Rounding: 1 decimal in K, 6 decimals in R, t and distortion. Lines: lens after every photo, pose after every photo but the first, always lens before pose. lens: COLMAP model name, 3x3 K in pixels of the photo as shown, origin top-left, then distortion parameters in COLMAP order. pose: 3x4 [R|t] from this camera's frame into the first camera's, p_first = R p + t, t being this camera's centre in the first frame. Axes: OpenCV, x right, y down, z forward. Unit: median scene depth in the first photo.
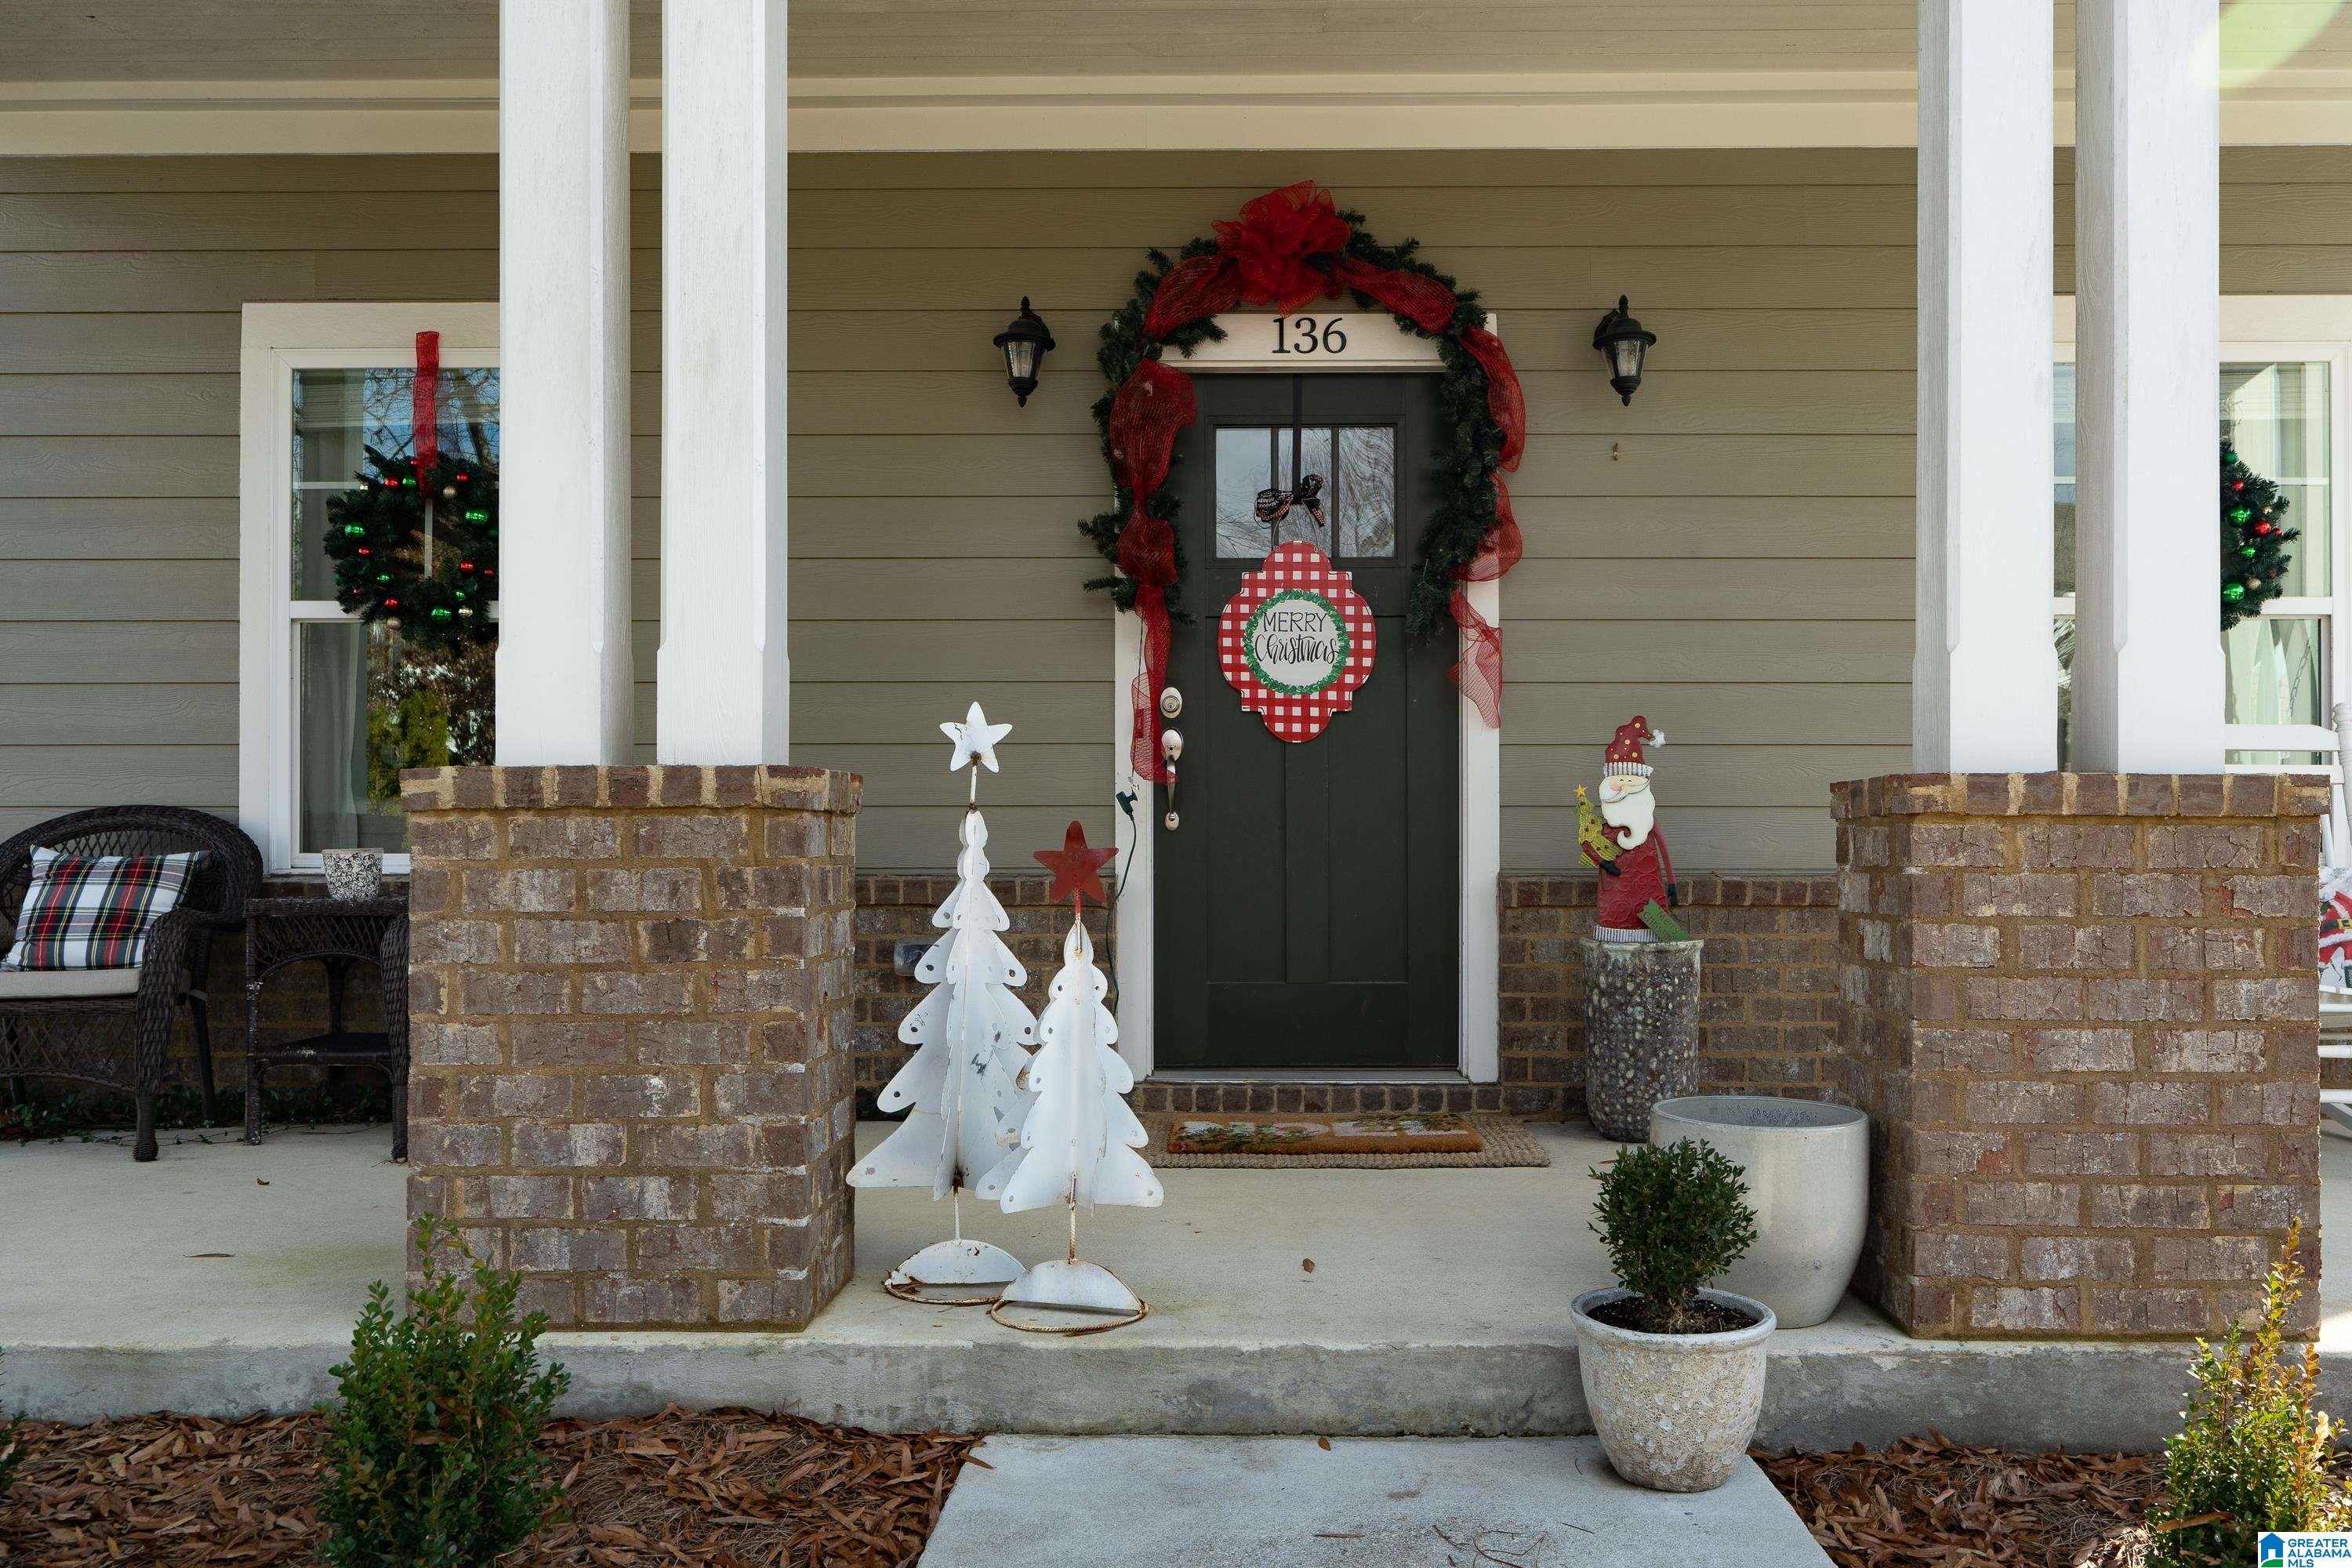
lens RADIAL K [[1733.2, 0, 1178.2], [0, 1733.2, 783.7], [0, 0, 1]] dist [0.003480, 0.000629]
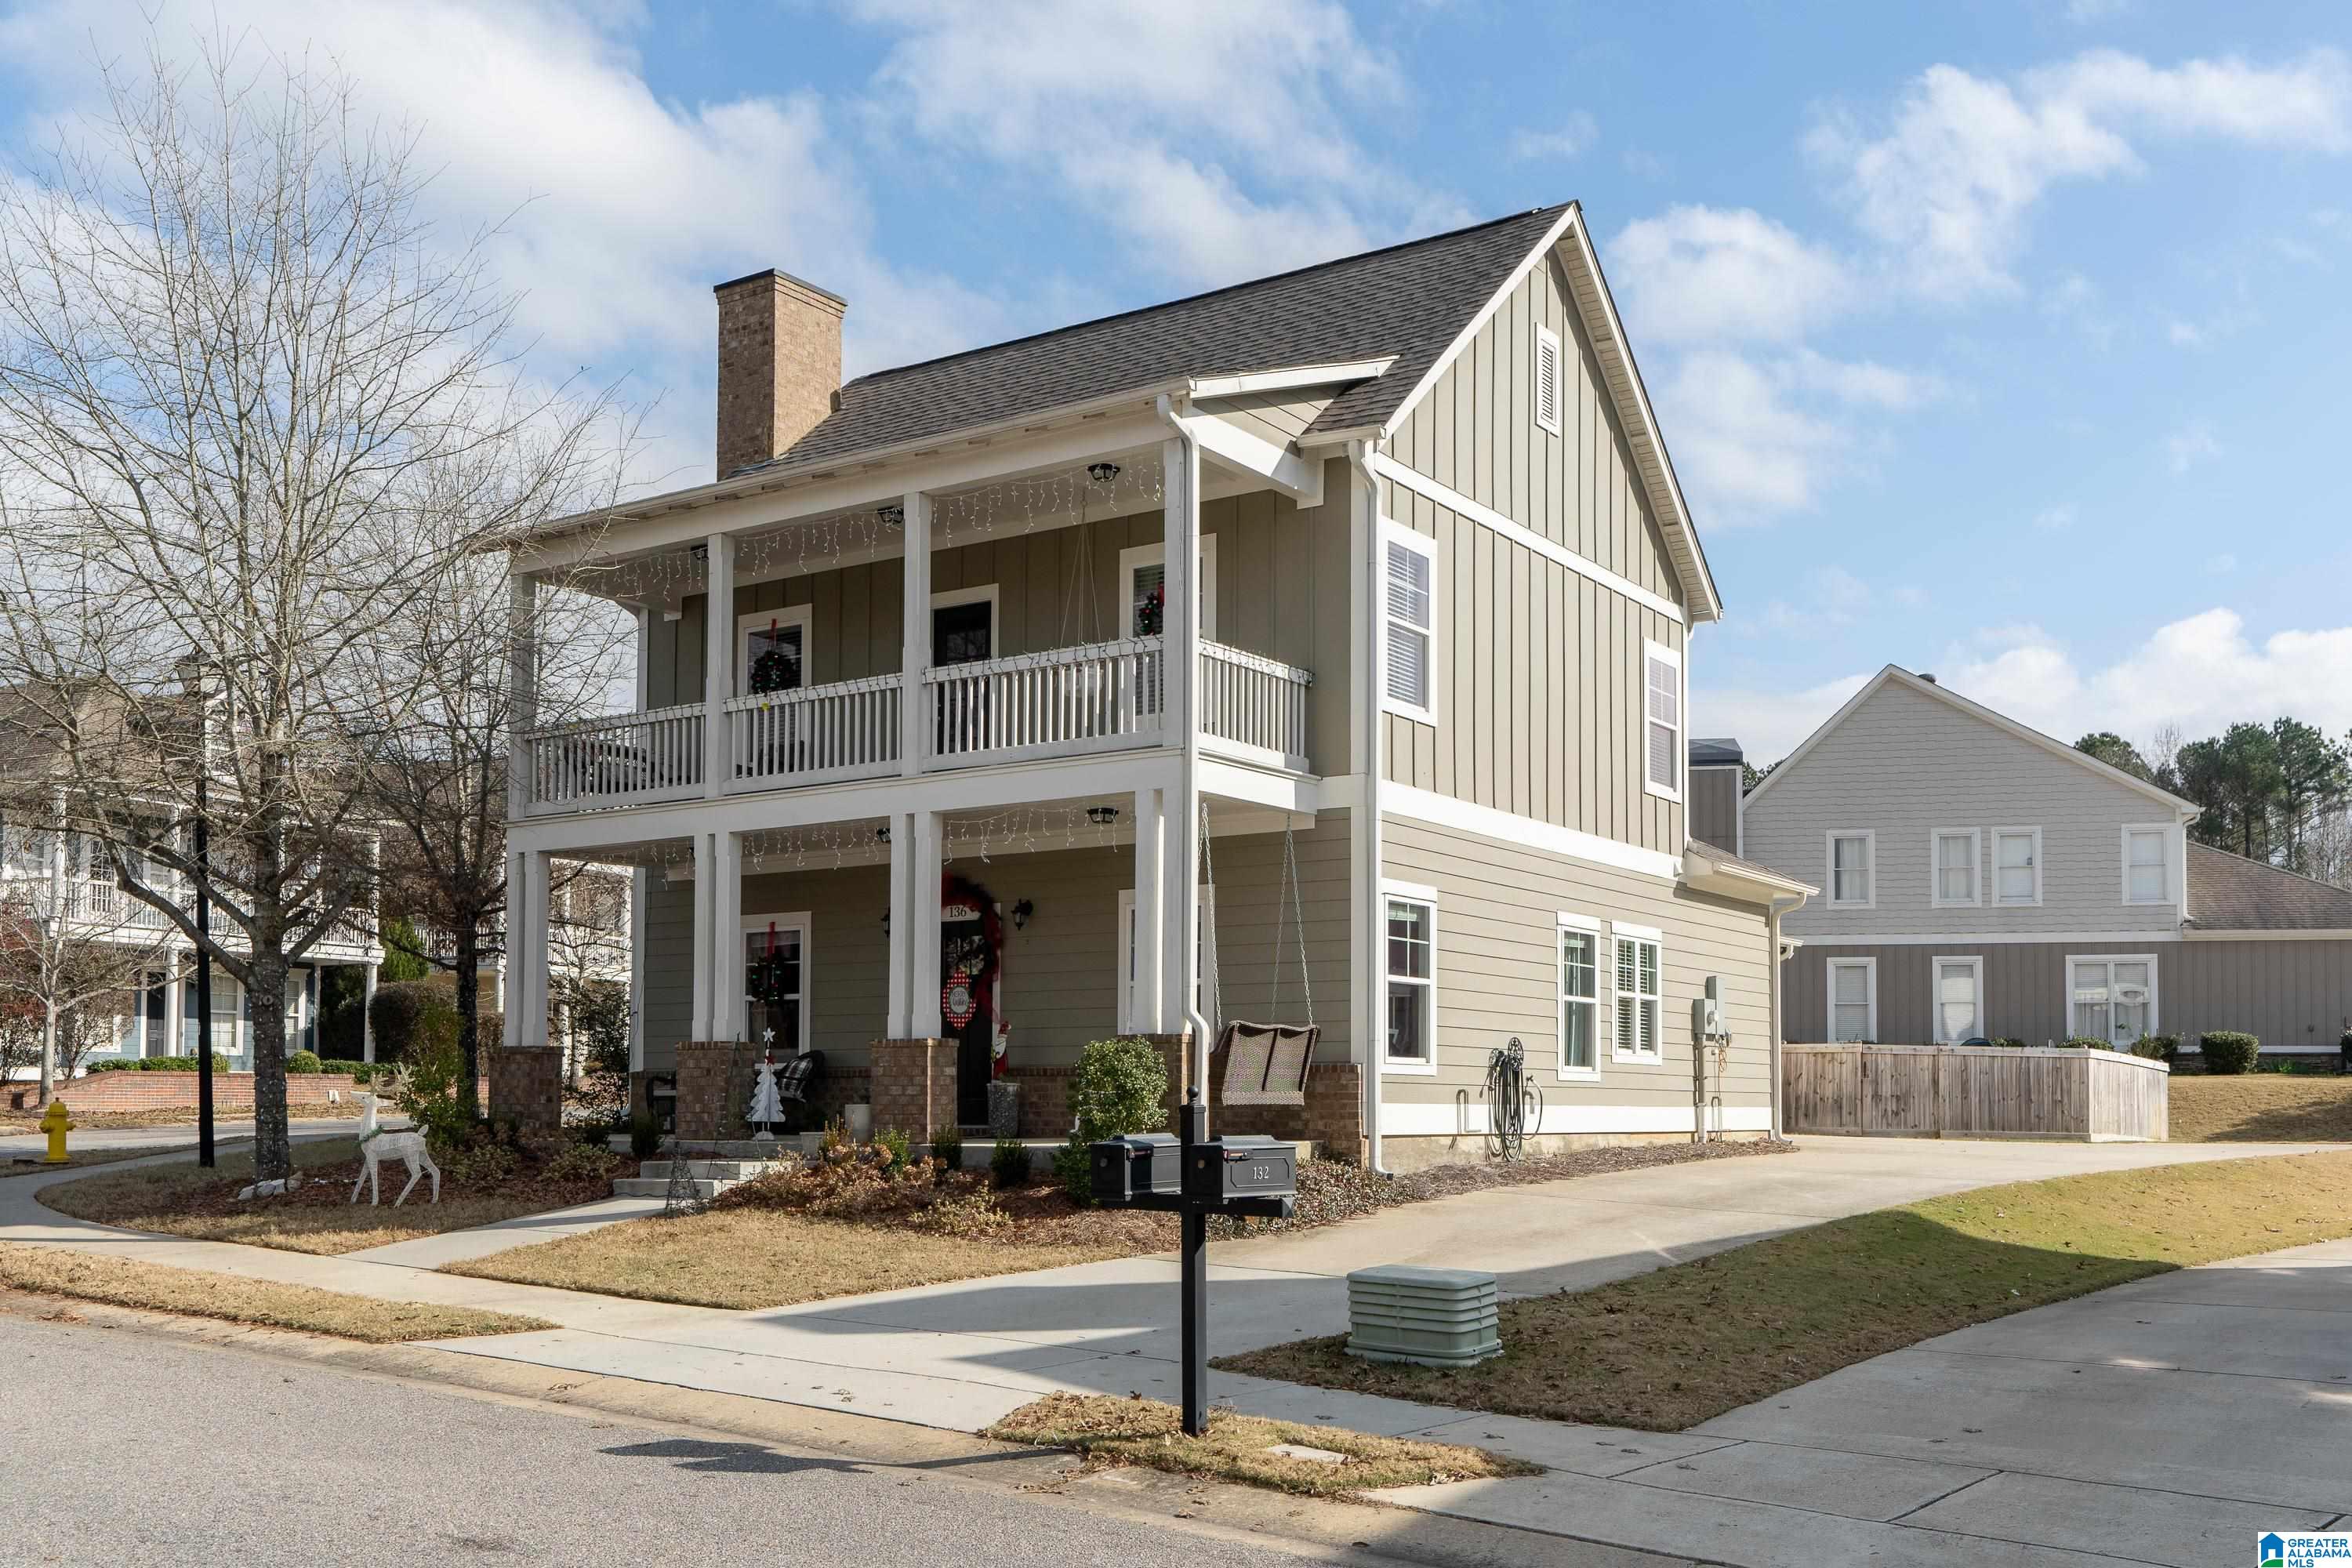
lens RADIAL K [[2063.6, 0, 1174.4], [0, 2063.6, 784.4], [0, 0, 1]] dist [0.020224, -0.018501]
pose [[0.839300, -0.082197, -0.537419, 4.783367], [0.014956, 0.991621, -0.128309, 0.046644], [0.543463, 0.099652, 0.833497, -3.985130]]
